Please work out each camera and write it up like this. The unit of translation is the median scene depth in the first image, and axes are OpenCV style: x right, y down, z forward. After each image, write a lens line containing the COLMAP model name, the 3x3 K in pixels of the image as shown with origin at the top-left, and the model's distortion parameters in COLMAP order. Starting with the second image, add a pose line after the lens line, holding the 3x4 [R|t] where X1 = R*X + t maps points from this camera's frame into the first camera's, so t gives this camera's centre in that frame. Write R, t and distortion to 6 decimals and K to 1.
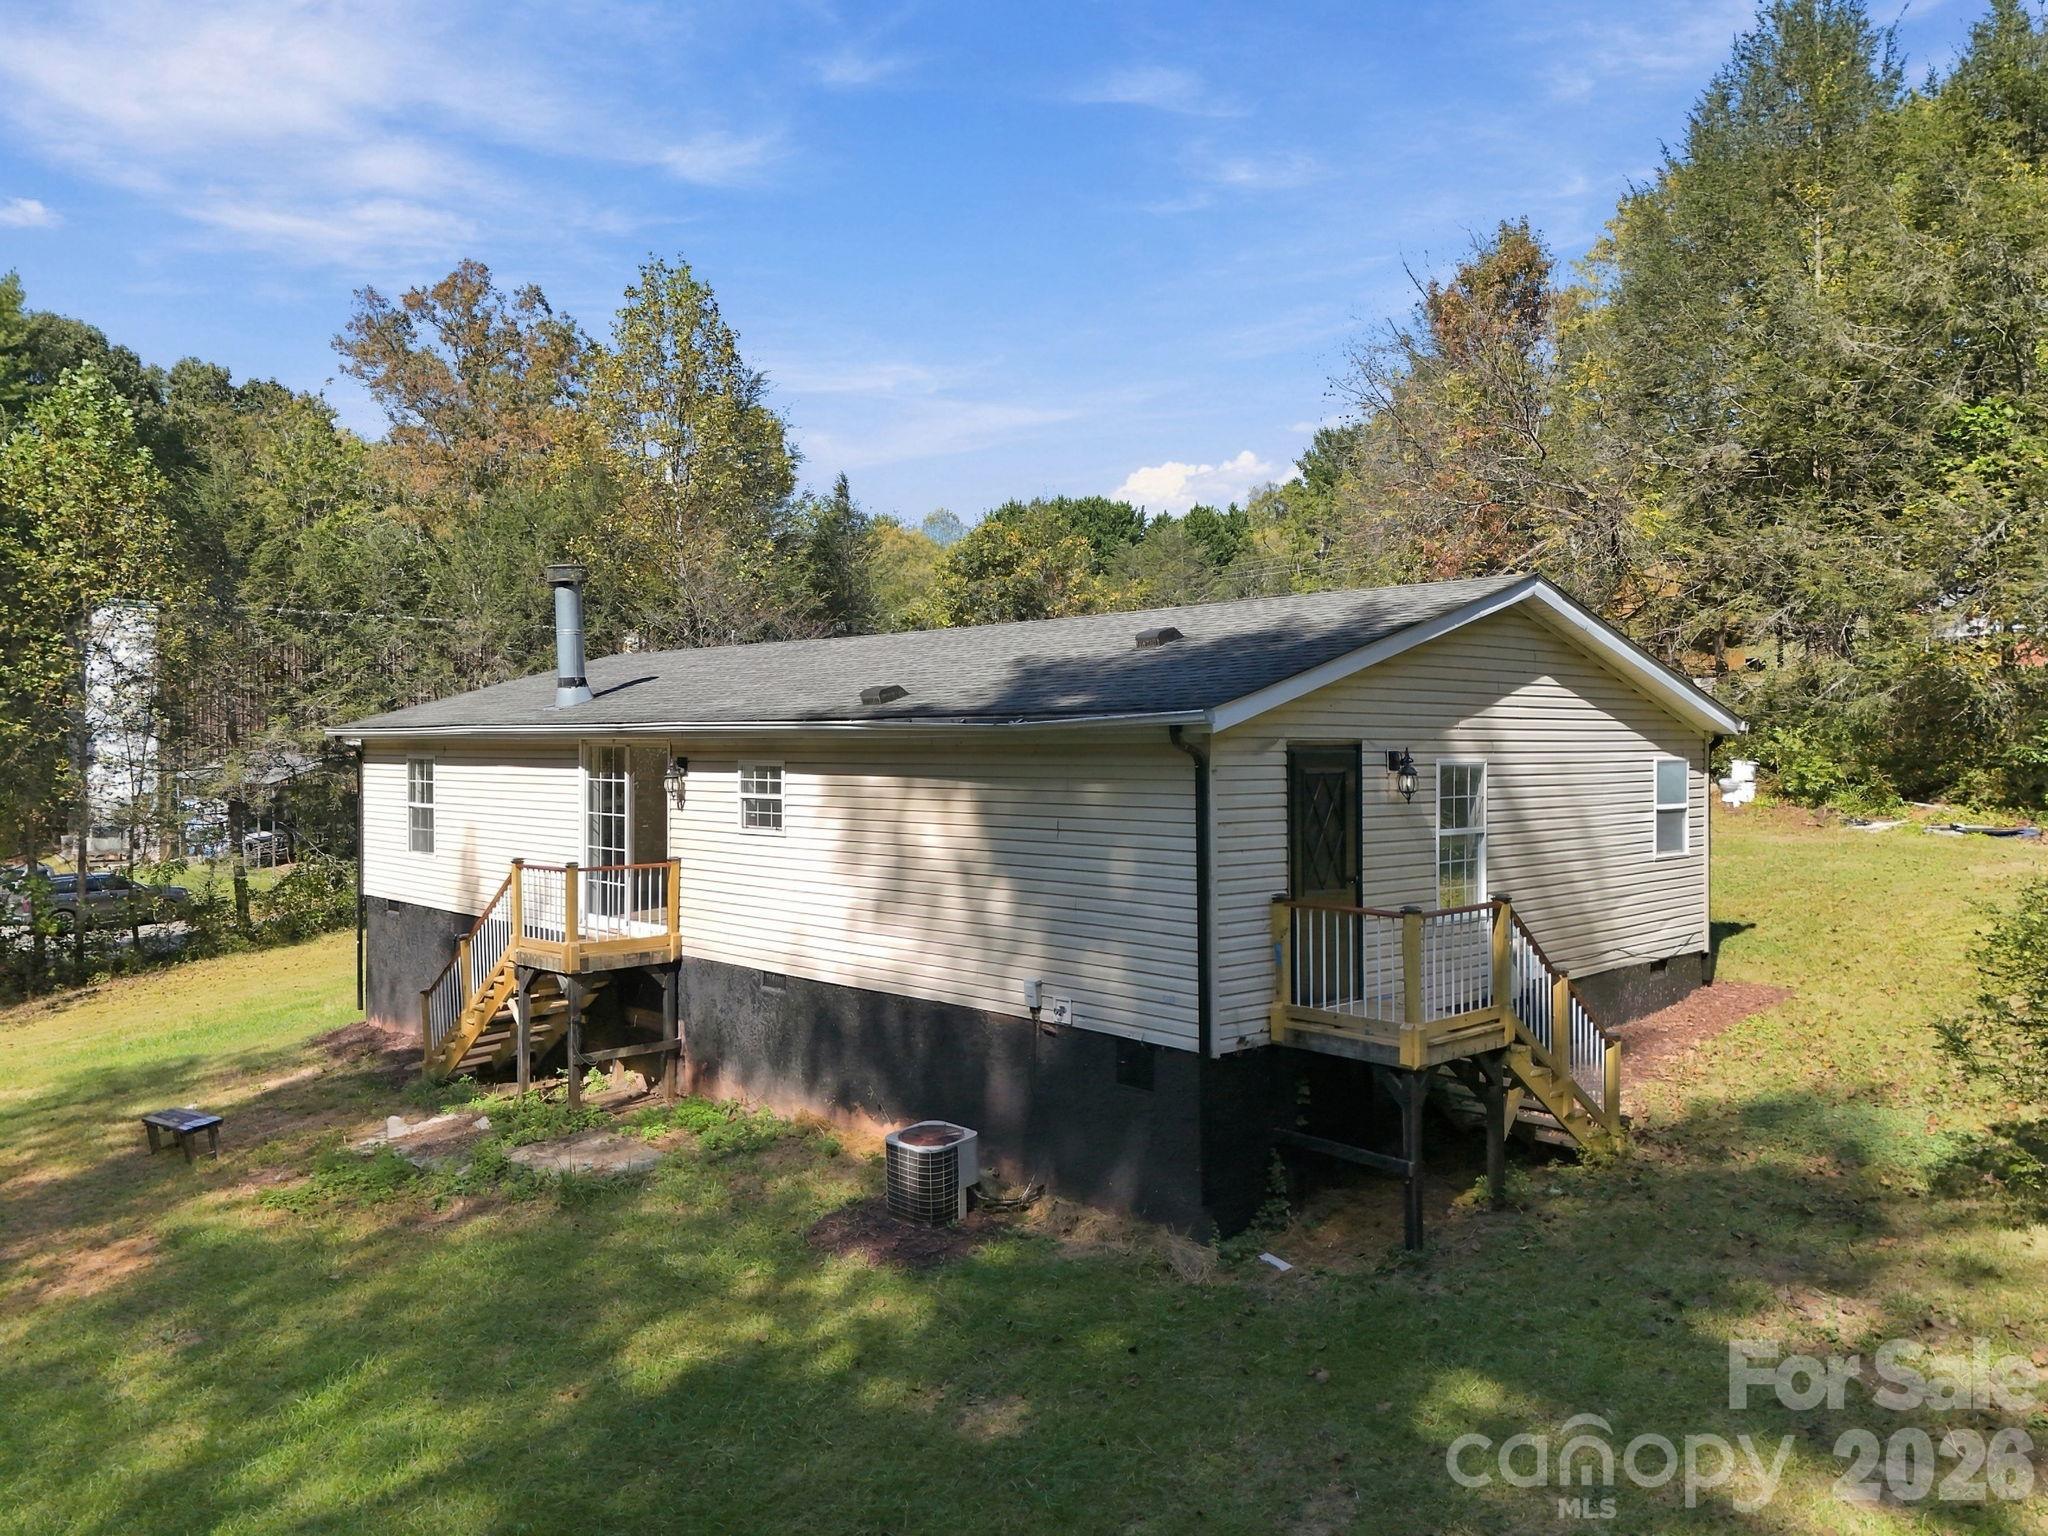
lens RADIAL K [[1528.7, 0, 1029.9], [0, 1528.7, 765.5], [0, 0, 1]] dist [0.042096, -0.022822]
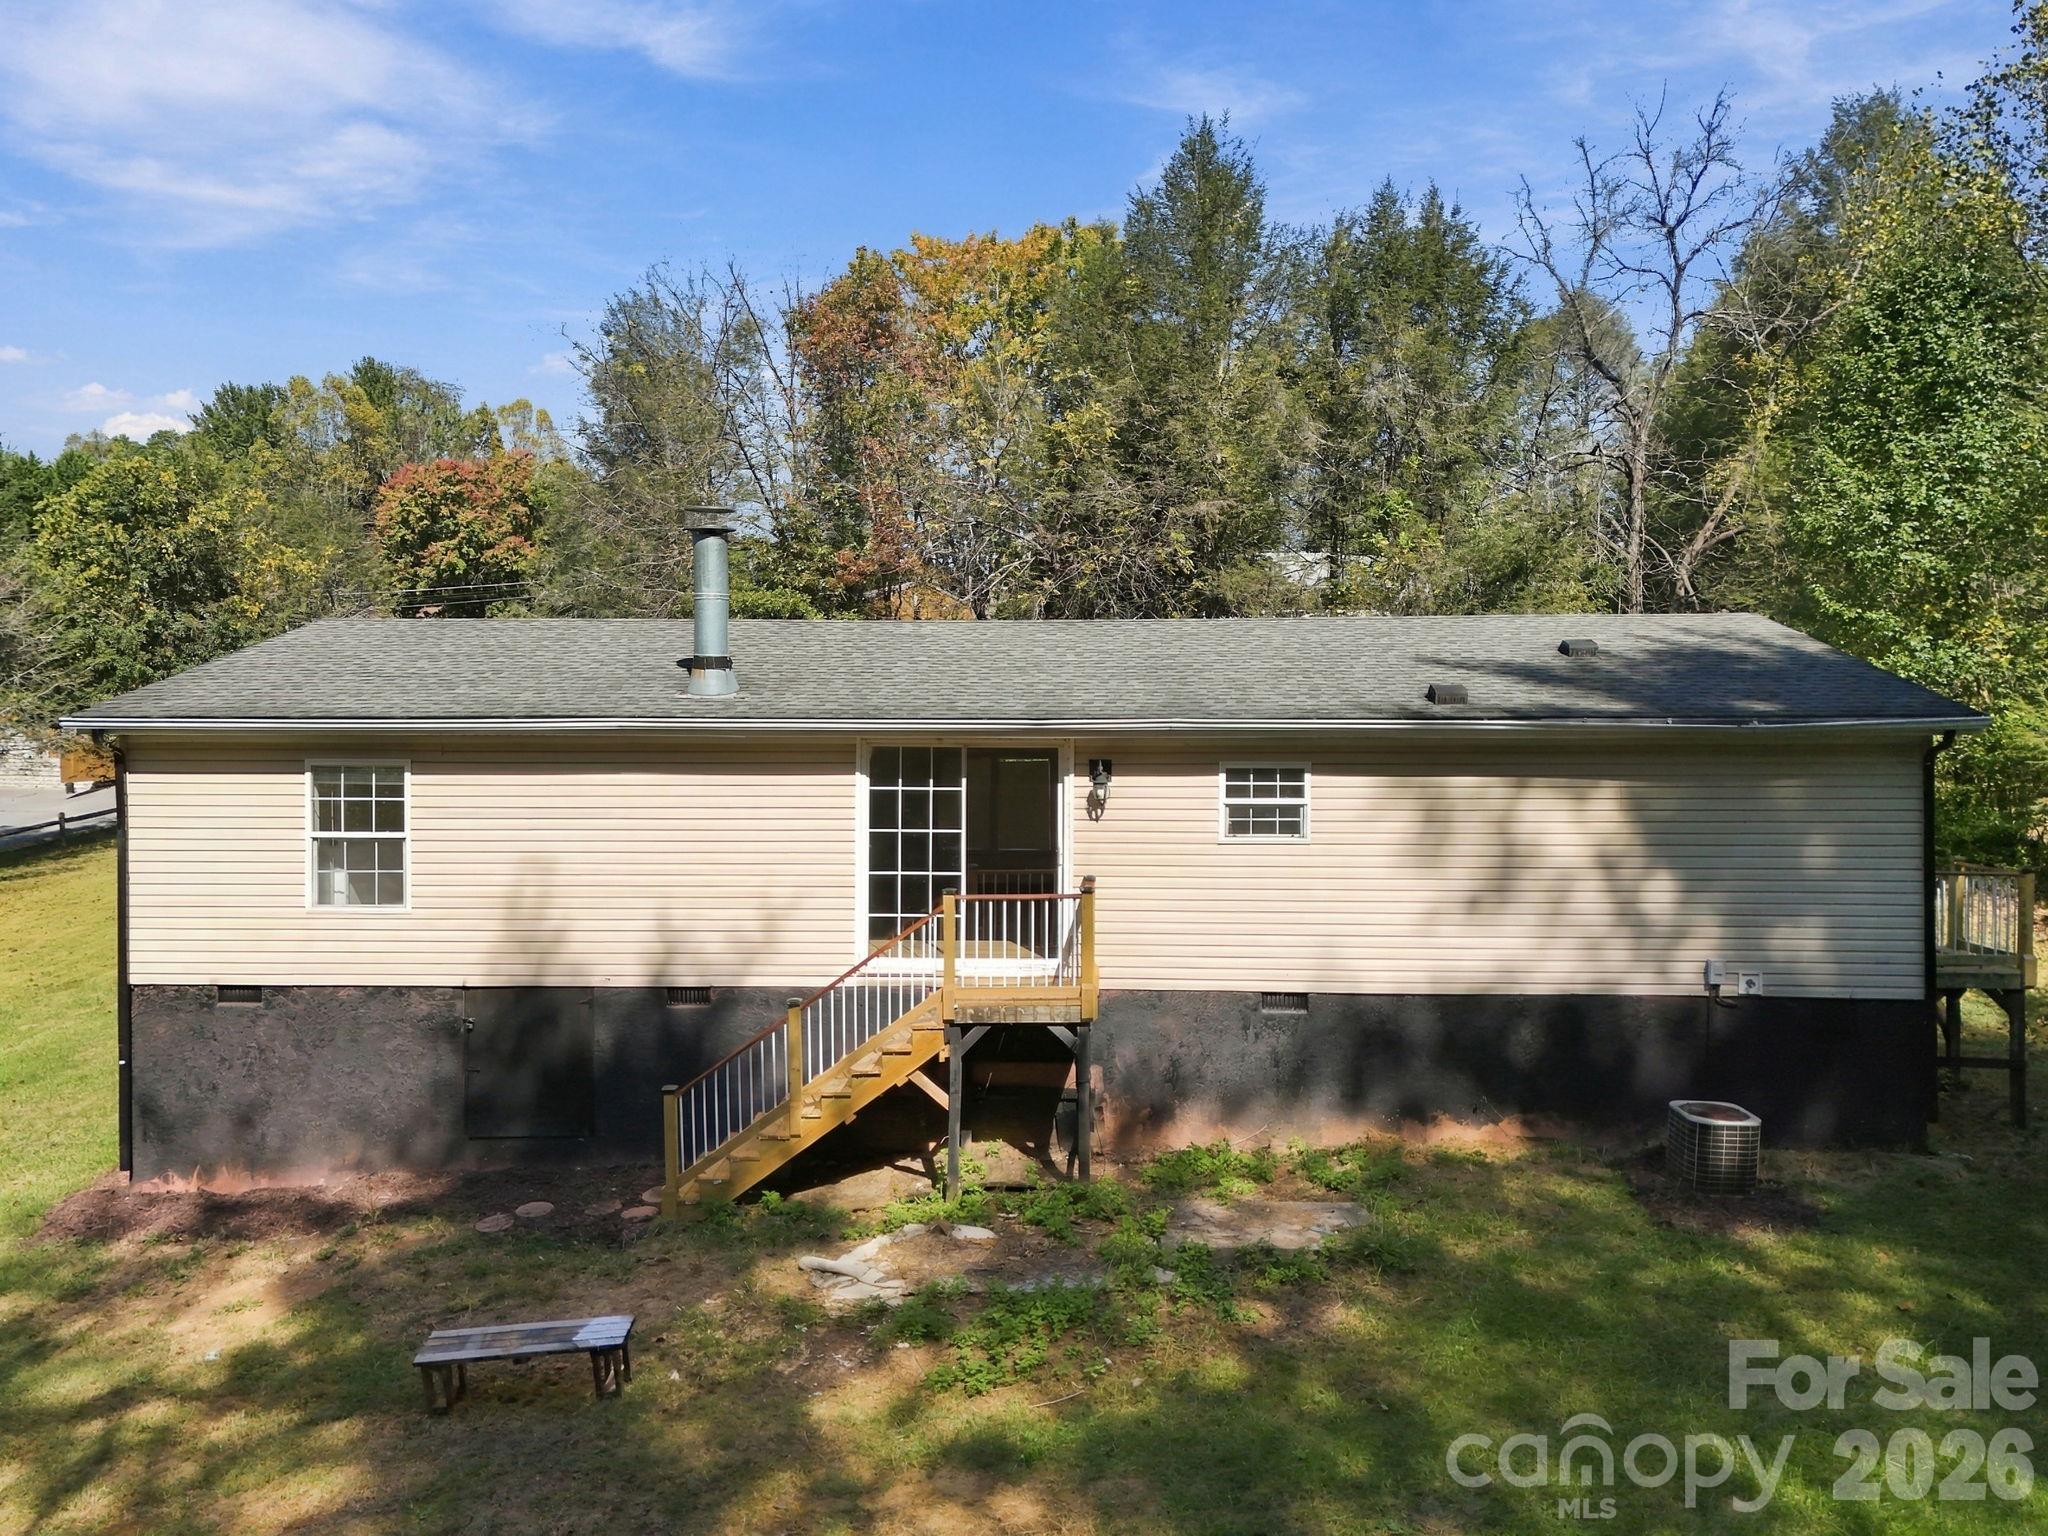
lens RADIAL K [[1528.7, 0, 1028.5], [0, 1528.7, 763.7], [0, 0, 1]] dist [0.042096, -0.022822]
pose [[0.718734, -0.007715, 0.695242, -0.910072], [0.008414, 0.999962, 0.002397, -0.005811], [-0.695234, 0.004127, 0.718772, 0.441956]]
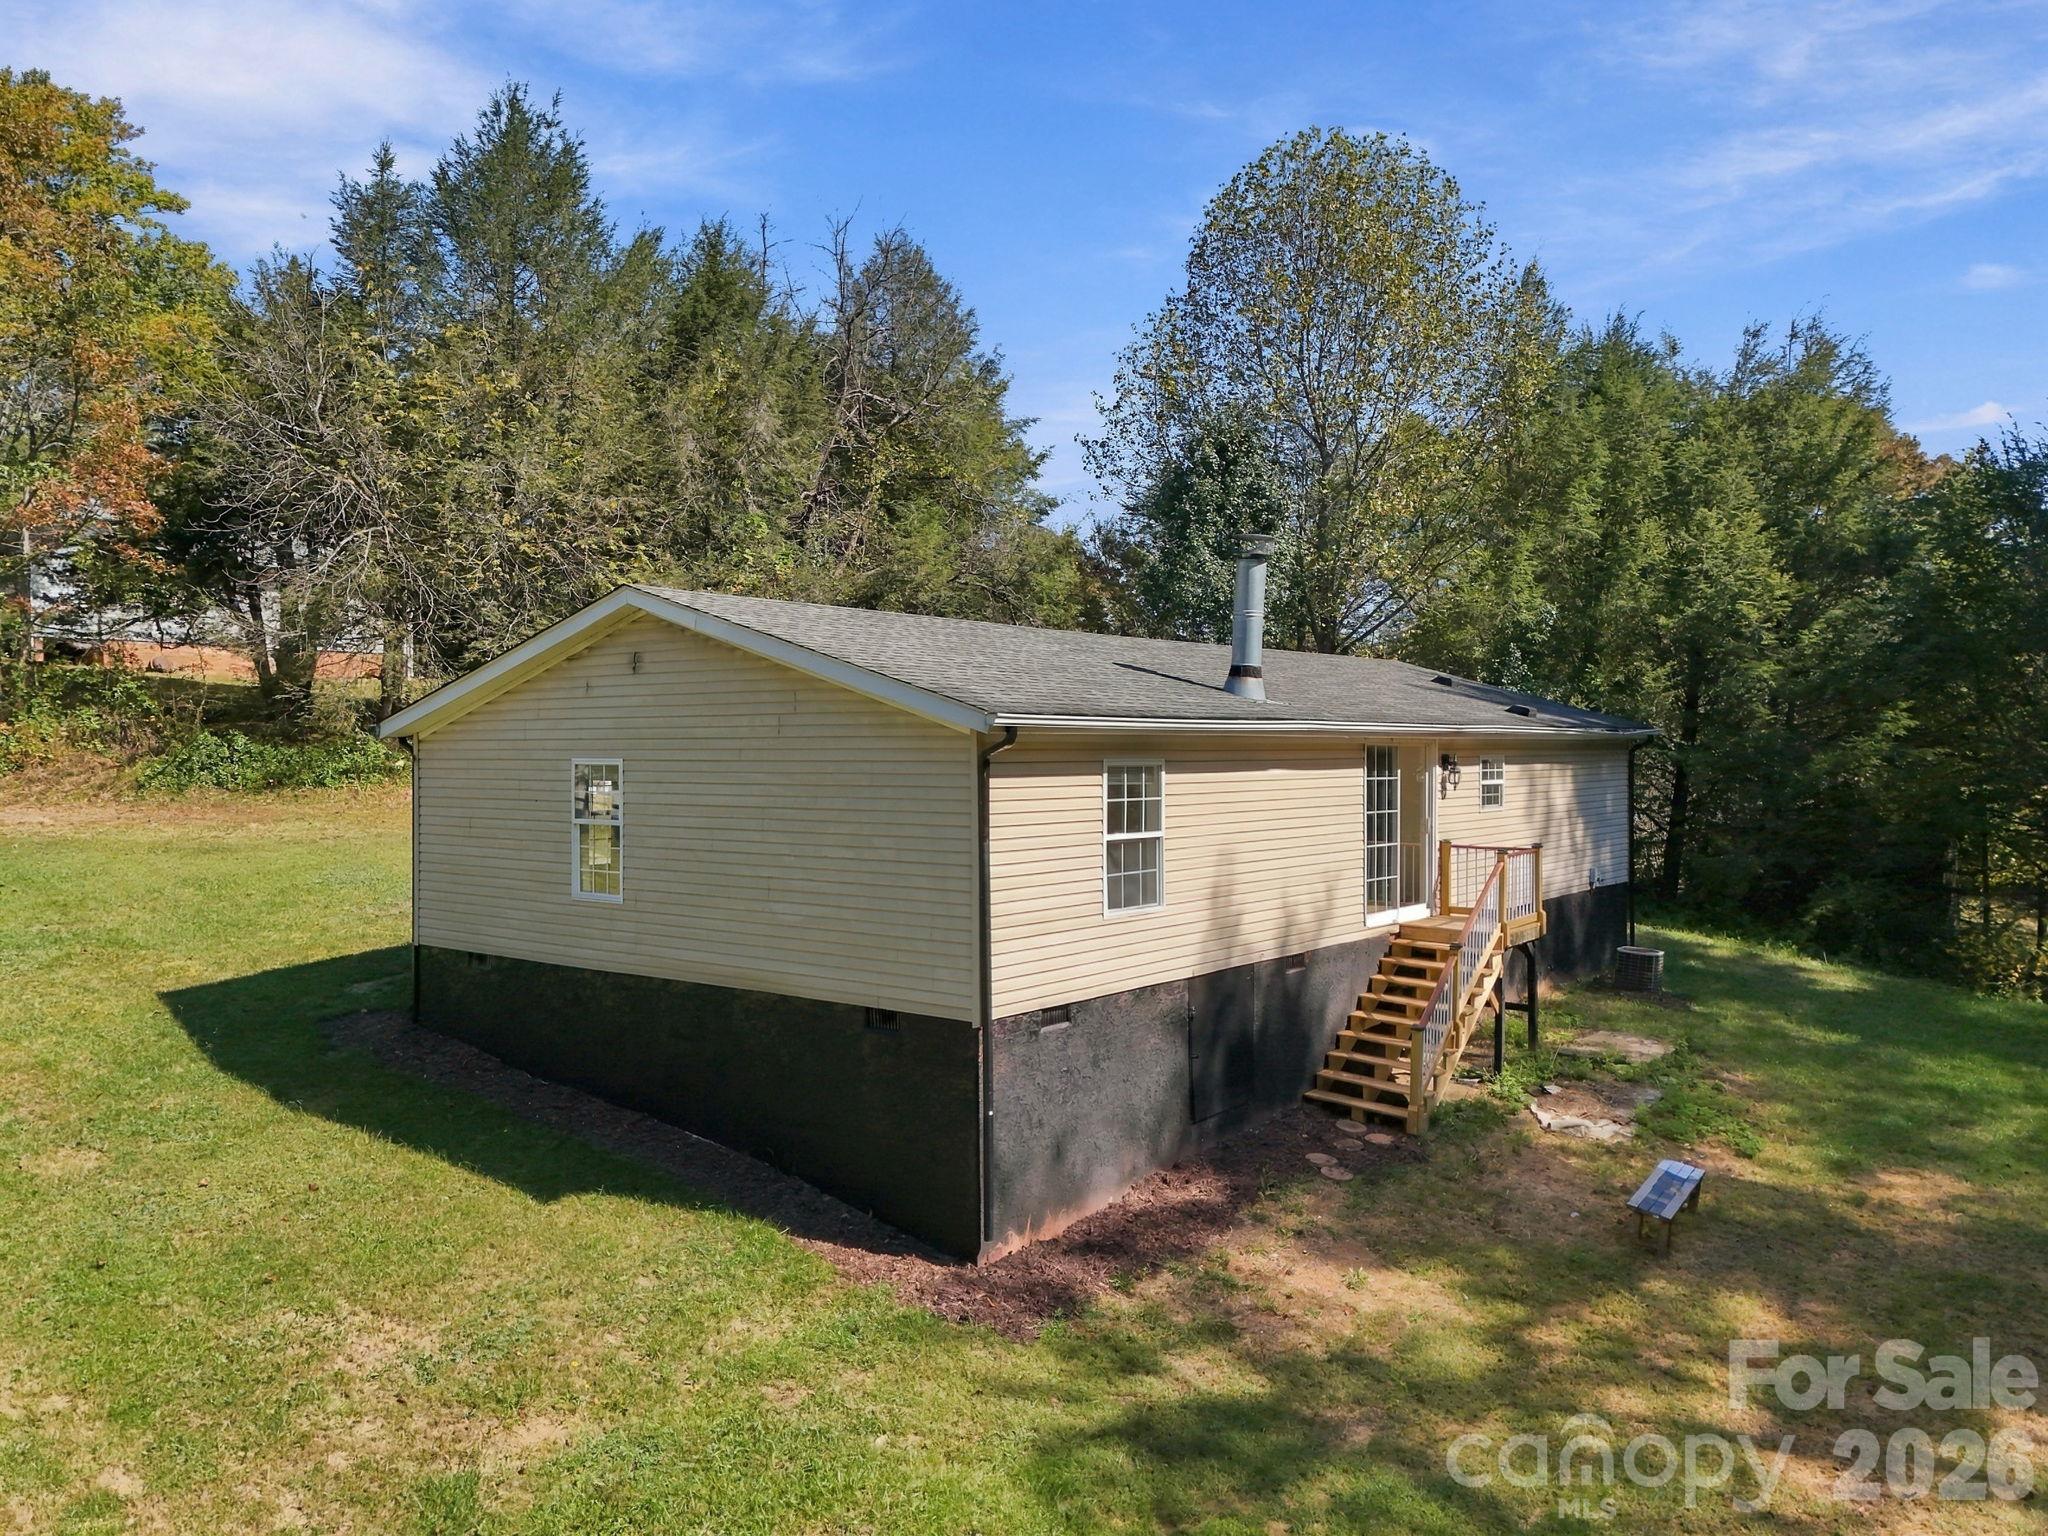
lens RADIAL K [[1528.7, 0, 1024.9], [0, 1528.7, 753.3], [0, 0, 1]] dist [0.042096, -0.022822]
pose [[-0.139461, -0.005588, 0.990212, -1.446868], [0.012878, 0.999889, 0.007457, -0.020597], [-0.990144, 0.013792, -0.139374, 1.589608]]
